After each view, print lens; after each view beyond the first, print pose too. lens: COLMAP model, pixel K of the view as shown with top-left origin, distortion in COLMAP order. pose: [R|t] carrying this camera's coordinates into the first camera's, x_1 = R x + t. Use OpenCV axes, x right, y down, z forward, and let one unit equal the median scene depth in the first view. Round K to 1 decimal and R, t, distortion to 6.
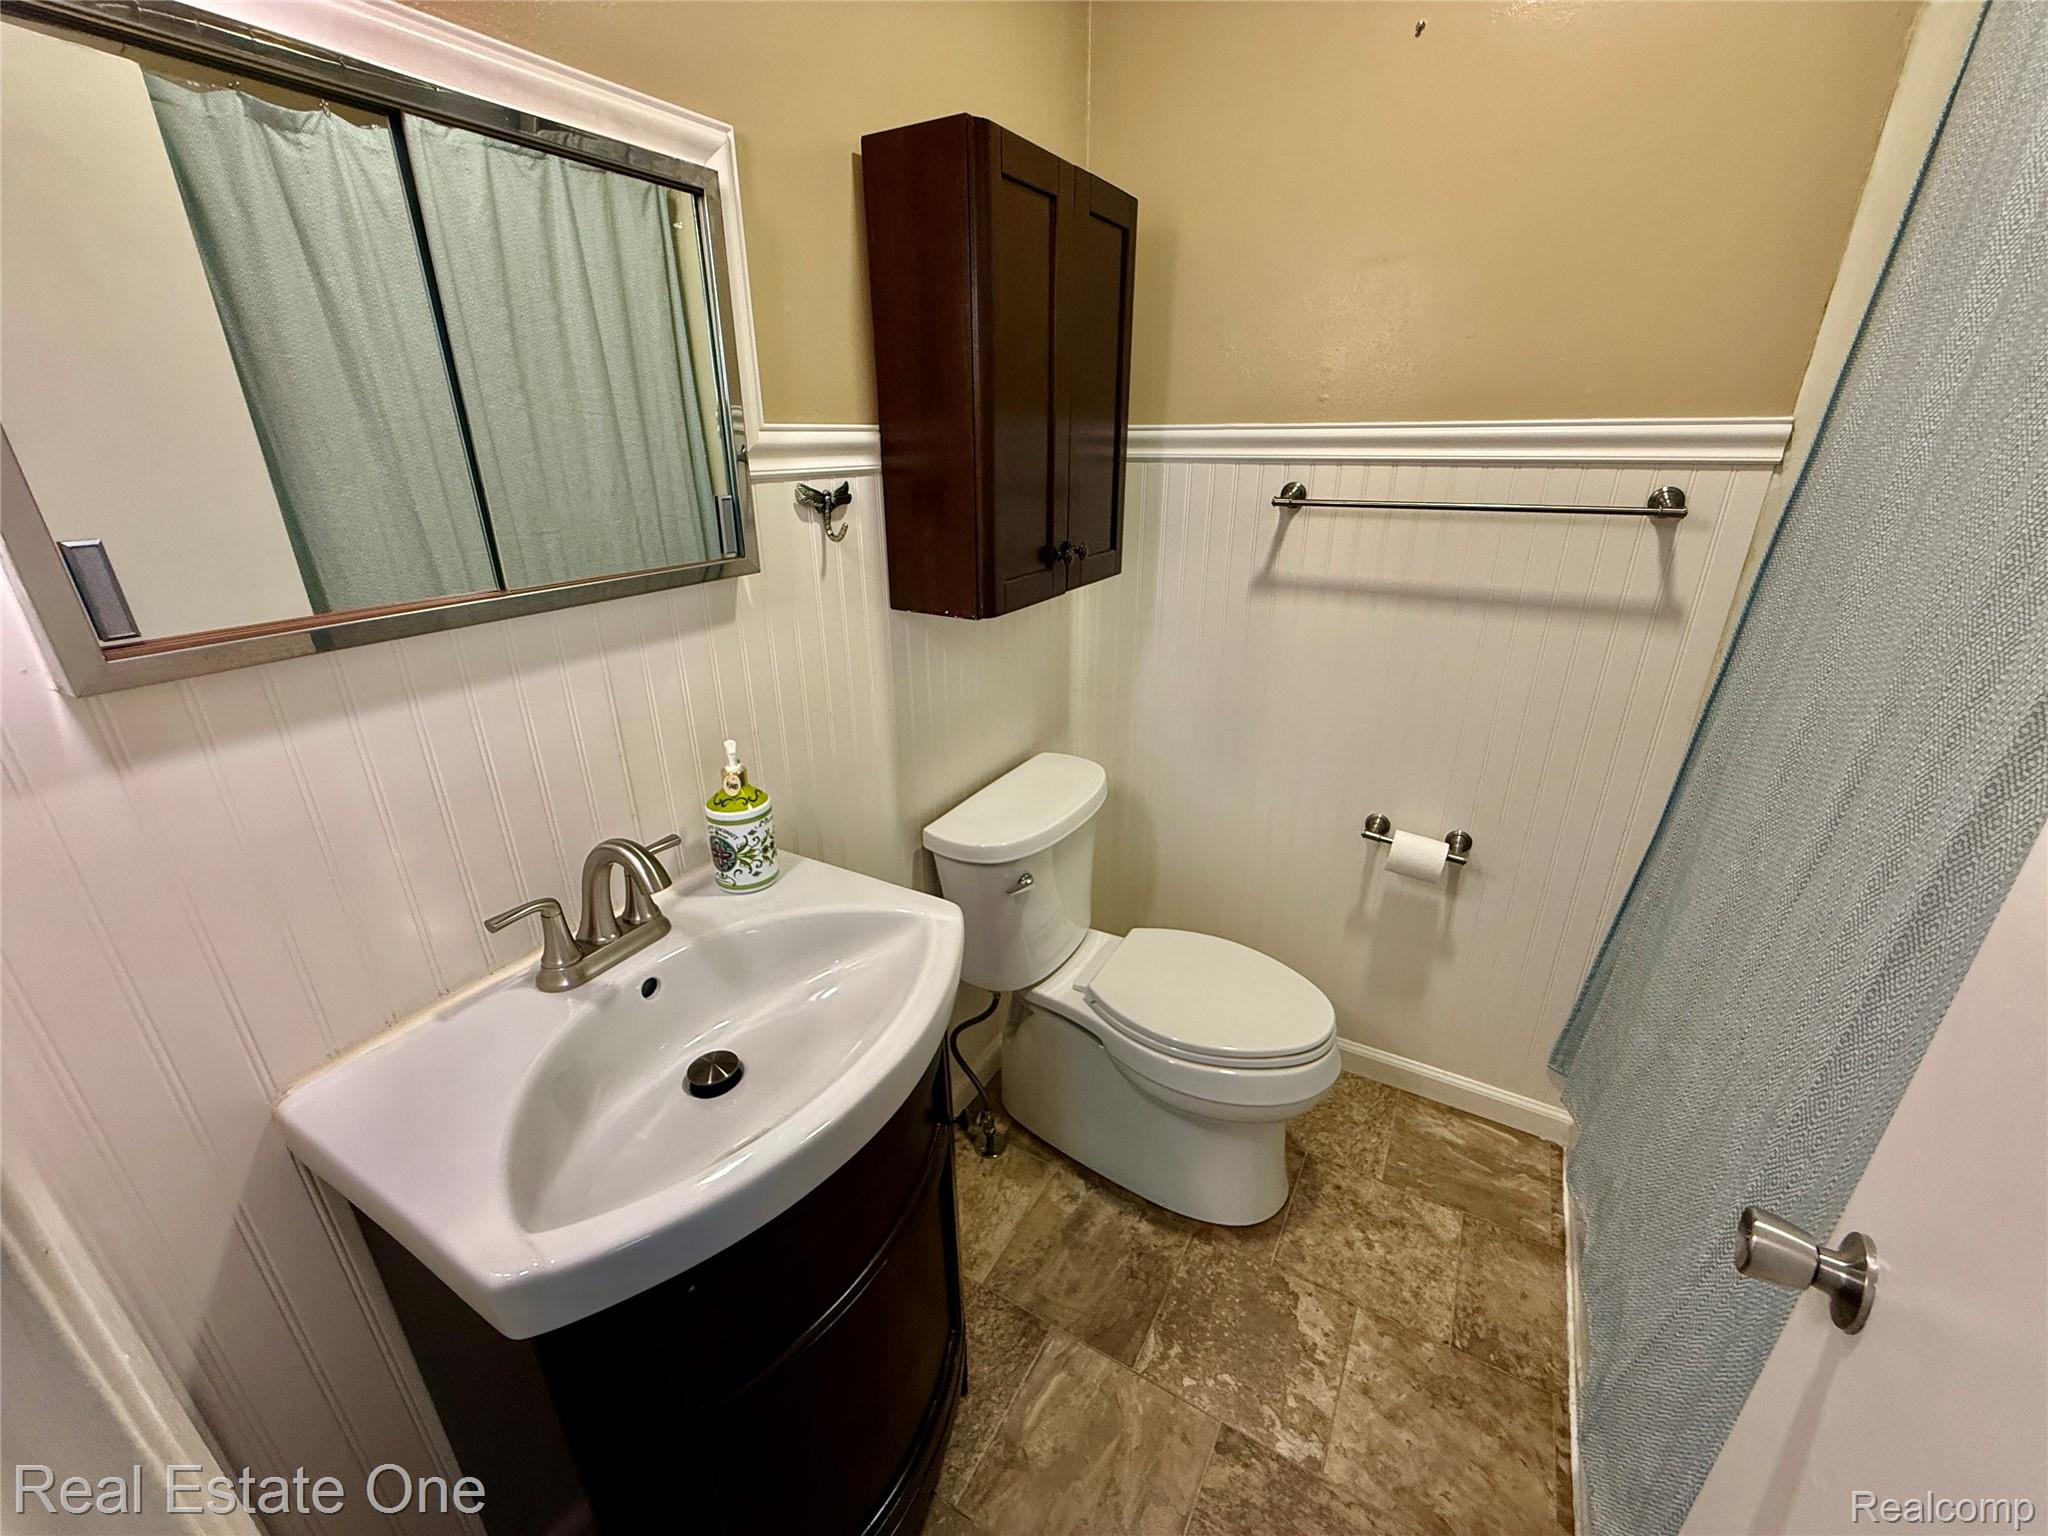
lens RADIAL K [[815.0, 0, 1020.0], [0, 815.0, 770.3], [0, 0, 1]] dist [-0.000134, 0.000272]
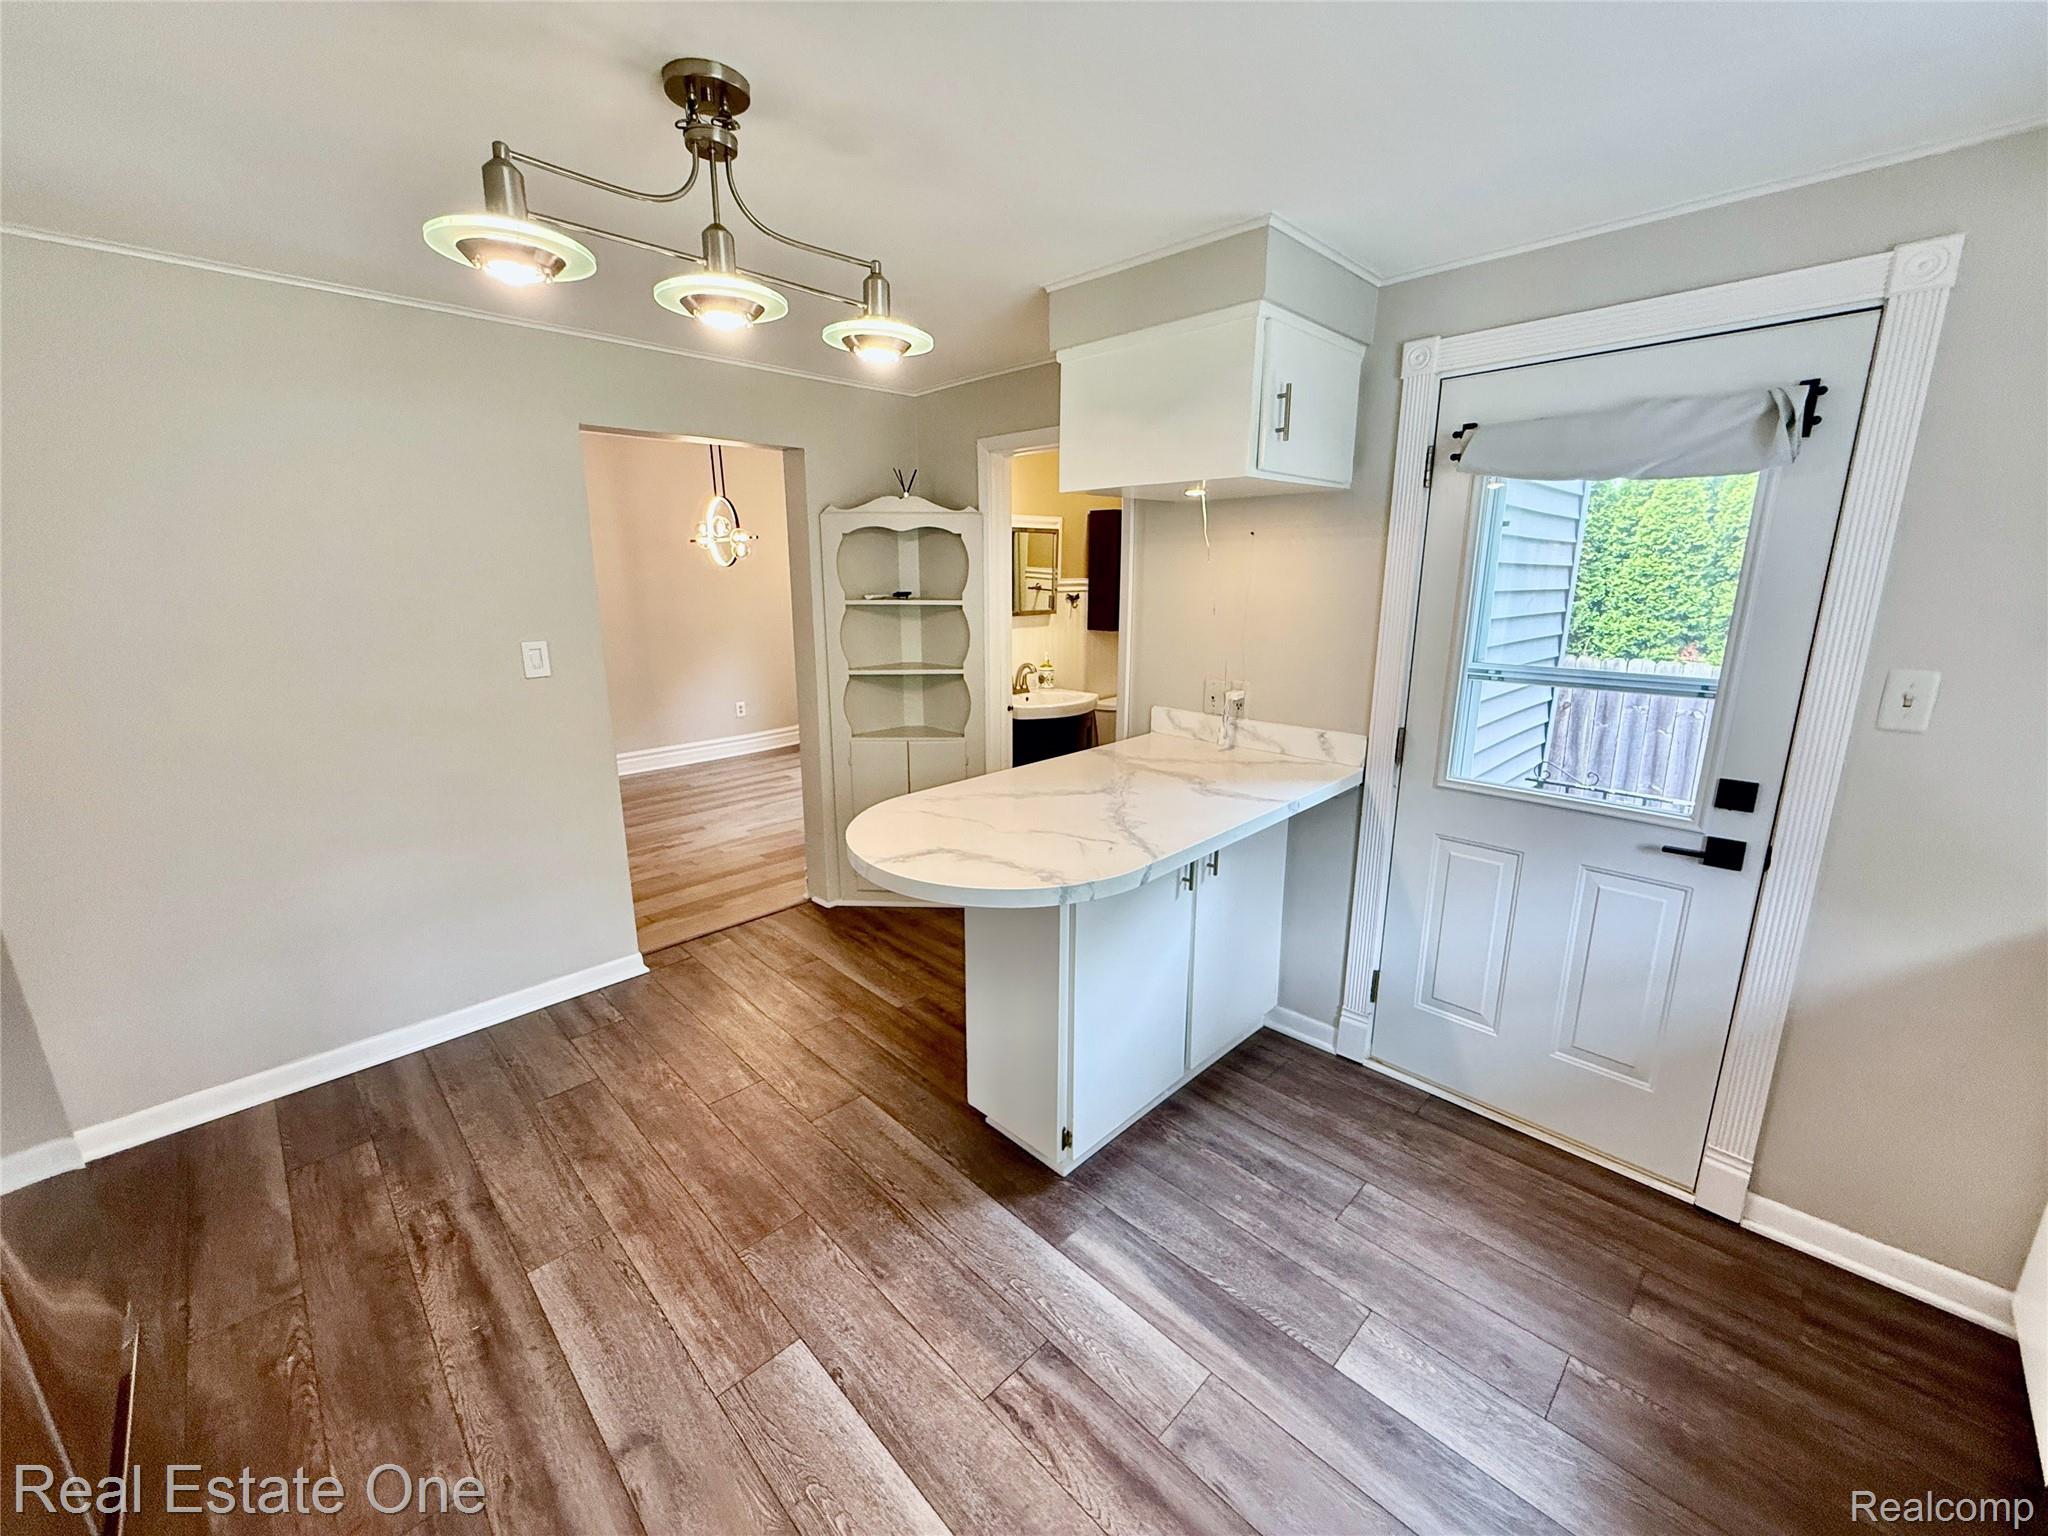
lens RADIAL K [[815.0, 0, 1022.3], [0, 815.0, 762.6], [0, 0, 1]] dist [-0.000134, 0.000272]
pose [[0.970389, 0.062801, -0.233240, 0.353053], [-0.098119, 0.984840, -0.143051, 0.752178], [0.220720, 0.161700, 0.961840, -1.956472]]
